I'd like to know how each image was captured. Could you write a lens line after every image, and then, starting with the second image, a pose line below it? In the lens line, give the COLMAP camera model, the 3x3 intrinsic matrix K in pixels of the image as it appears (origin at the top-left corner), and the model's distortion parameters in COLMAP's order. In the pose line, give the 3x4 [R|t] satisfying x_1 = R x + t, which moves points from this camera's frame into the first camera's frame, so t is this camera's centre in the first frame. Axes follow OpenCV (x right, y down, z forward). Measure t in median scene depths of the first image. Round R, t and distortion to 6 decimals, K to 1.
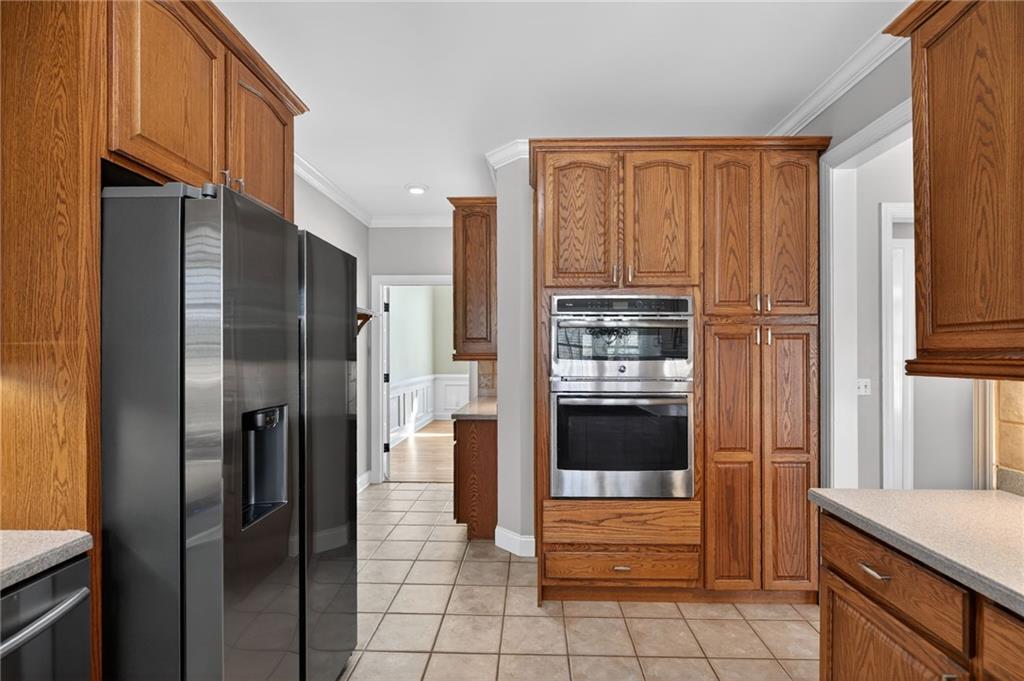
lens RADIAL K [[458.1, 0, 529.7], [0, 458.1, 349.1], [0, 0, 1]] dist [0.012367, -0.000137]
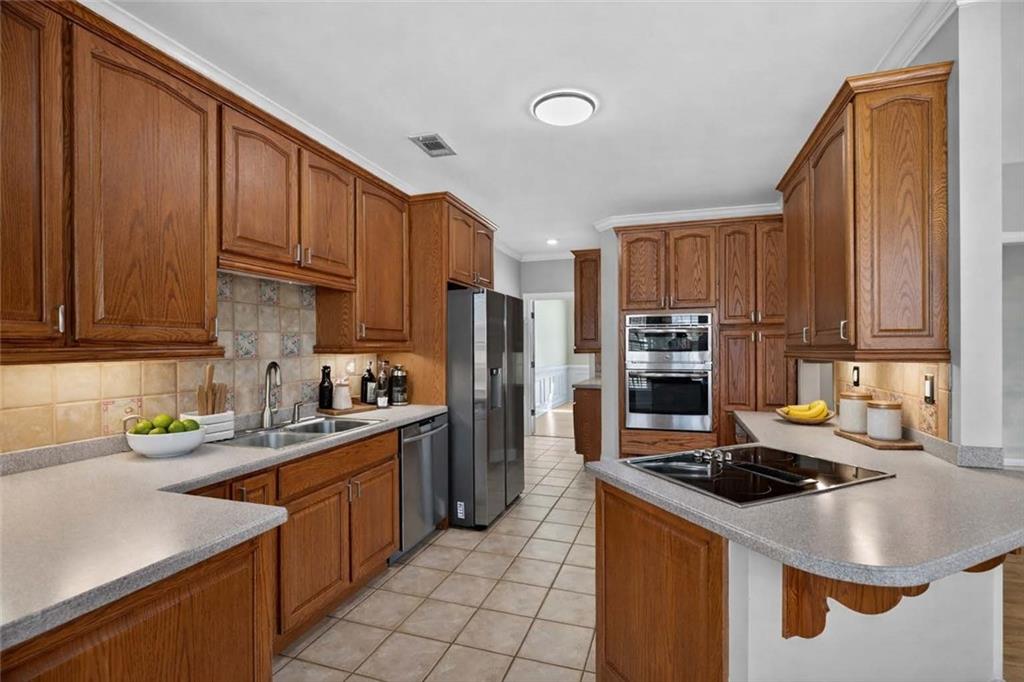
lens RADIAL K [[458.1, 0, 529.7], [0, 458.1, 349.6], [0, 0, 1]] dist [0.012367, -0.000137]
pose [[0.956679, -0.002594, -0.291132, 0.381012], [0.005972, 0.999925, 0.010715, -0.007748], [0.291082, -0.011989, 0.956623, -1.473643]]
